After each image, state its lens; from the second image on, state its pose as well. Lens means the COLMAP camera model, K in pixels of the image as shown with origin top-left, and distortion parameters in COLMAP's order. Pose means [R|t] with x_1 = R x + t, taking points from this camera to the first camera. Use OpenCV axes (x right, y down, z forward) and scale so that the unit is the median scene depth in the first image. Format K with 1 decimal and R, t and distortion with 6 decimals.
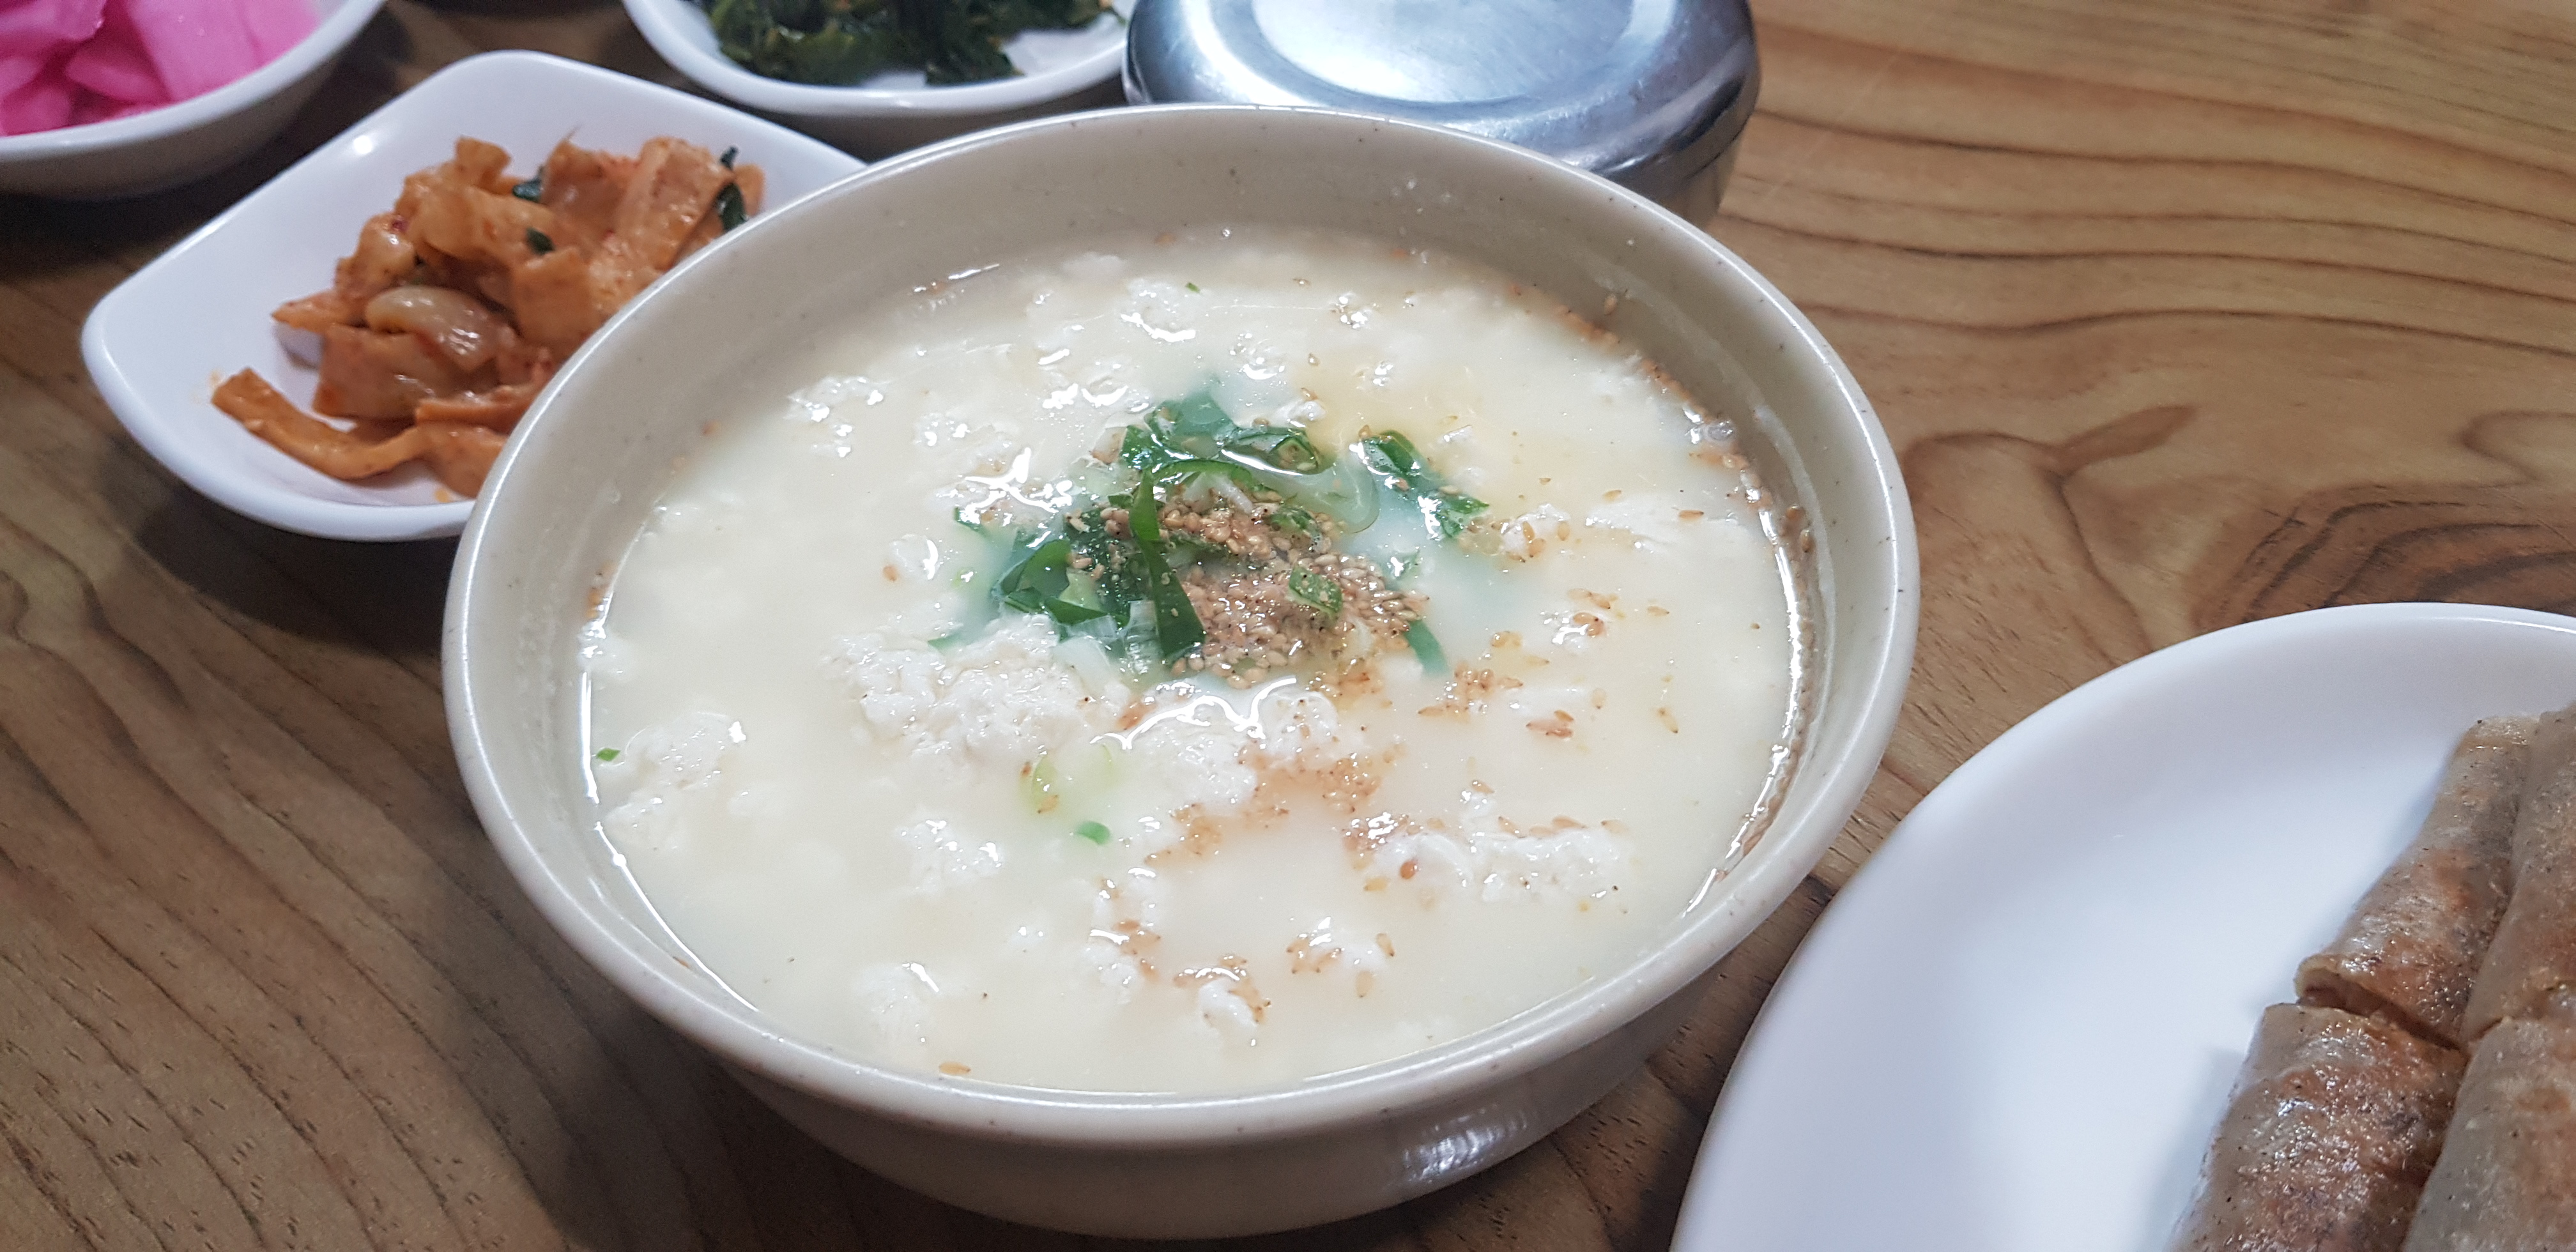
lens RADIAL K [[2137.6, 0, 1247.8], [0, 2137.6, 615.9], [0, 0, 1]] dist [0.095214, -0.181053]
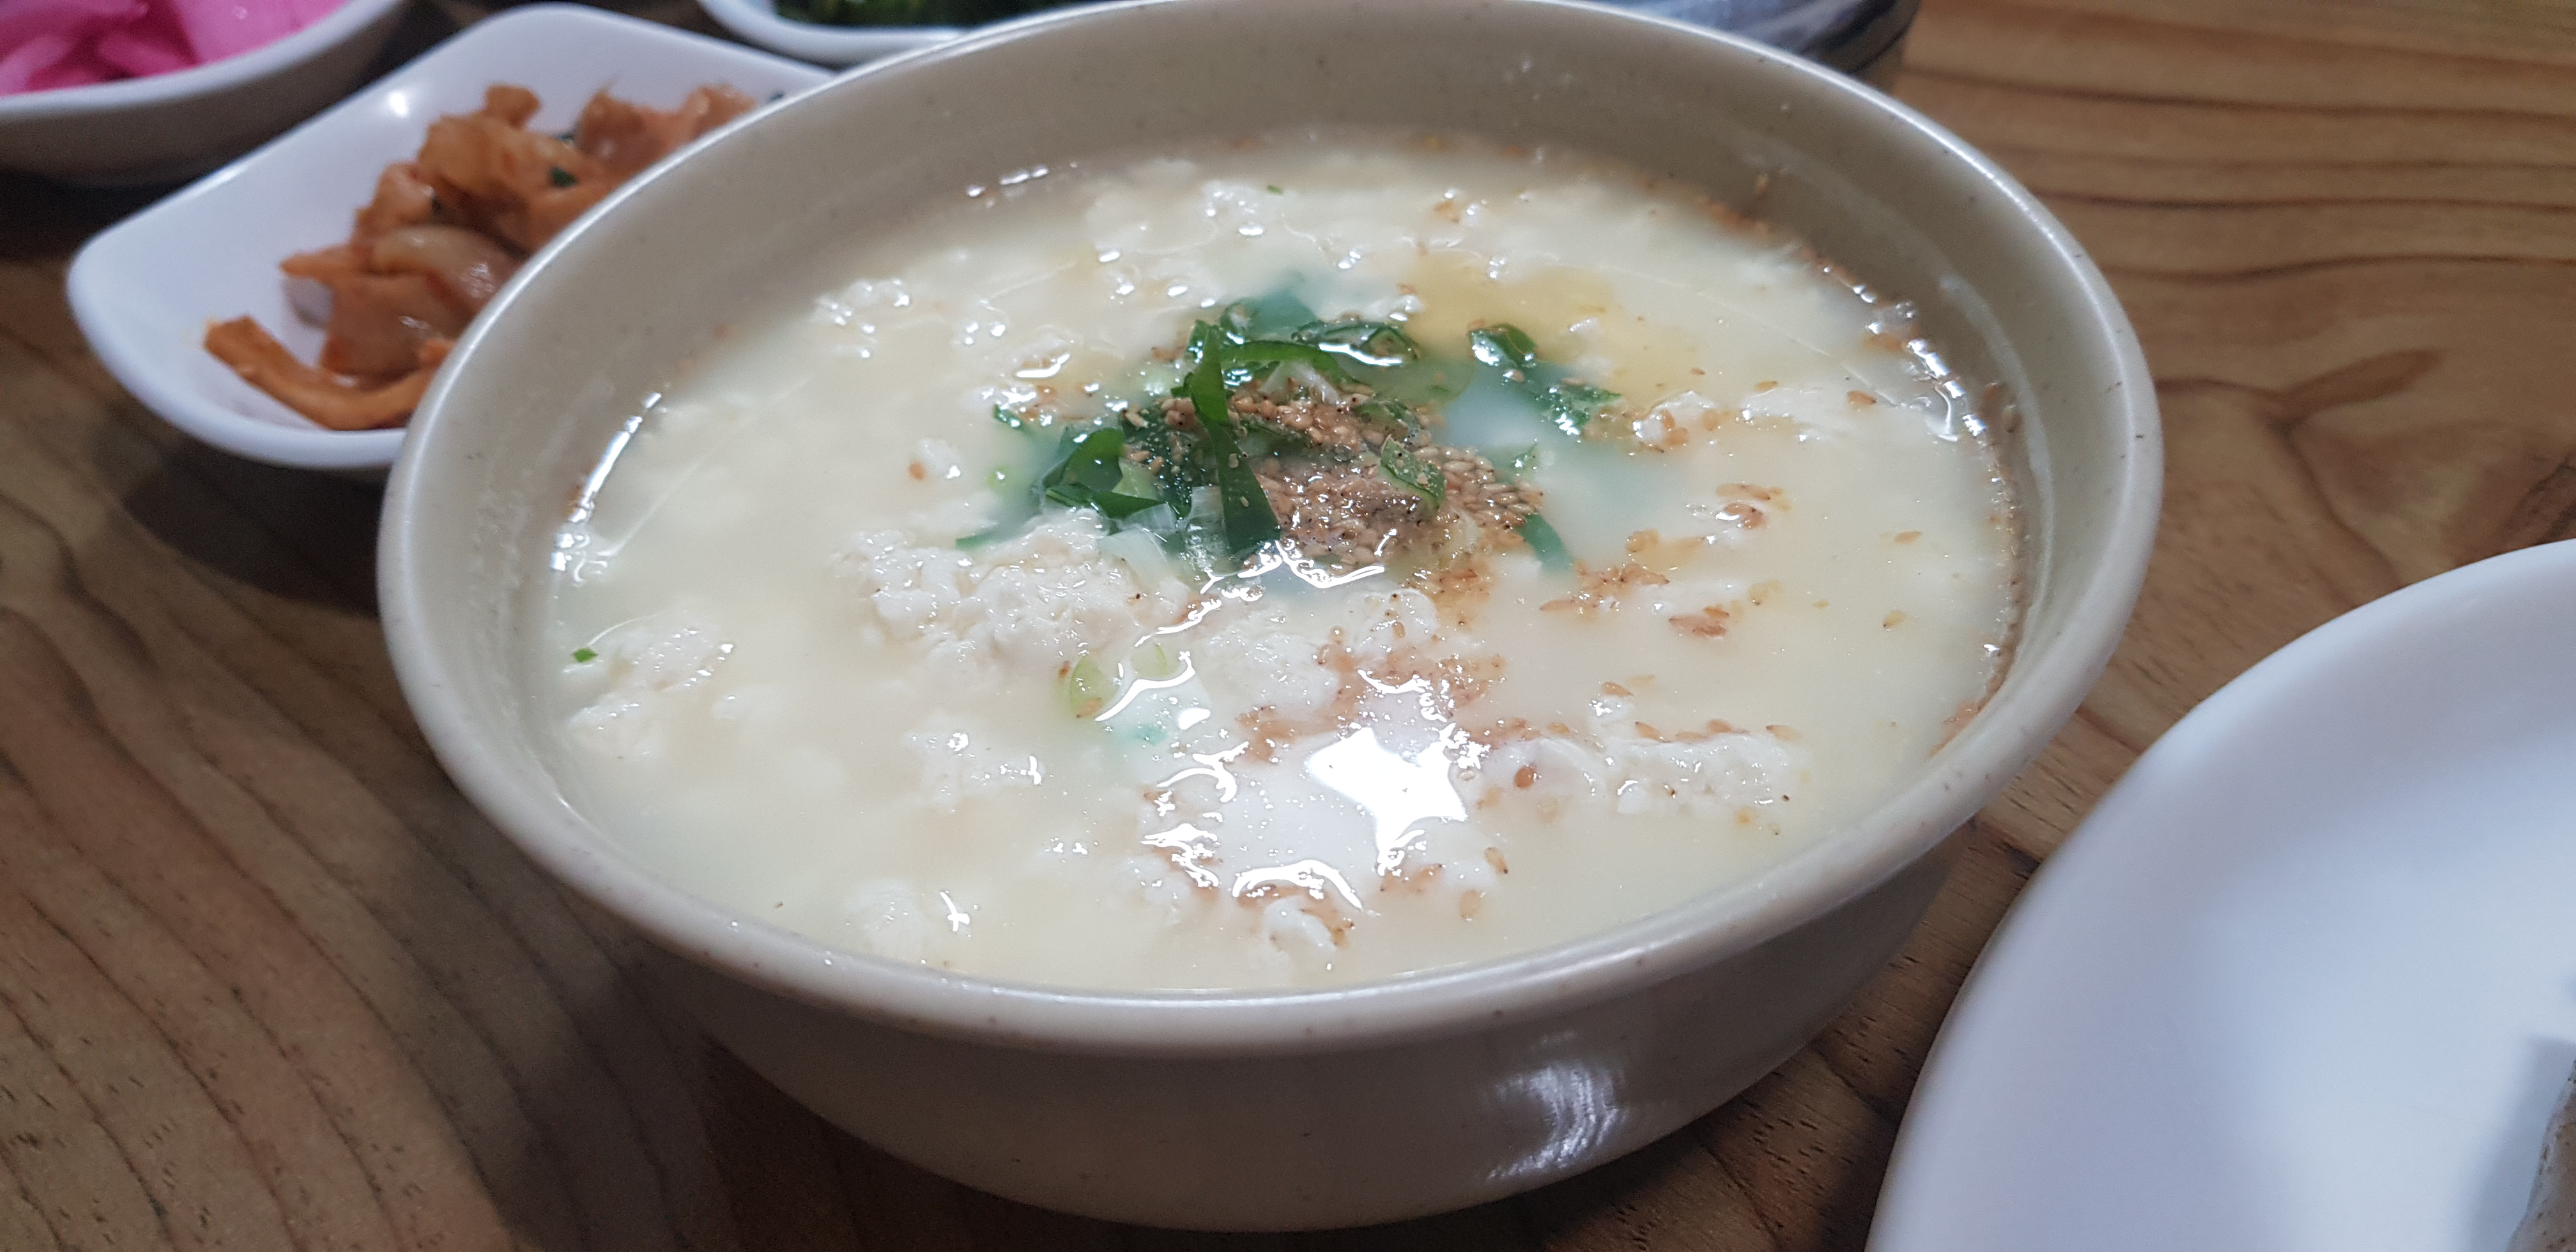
lens RADIAL K [[2166.4, 0, 1219.7], [0, 2166.4, 626.2], [0, 0, 1]] dist [0.100690, -0.209070]
pose [[0.998157, 0.004435, -0.060530, 0.007466], [-0.008592, 0.997608, -0.068596, 0.099823], [0.060081, 0.068990, 0.995807, 0.142373]]
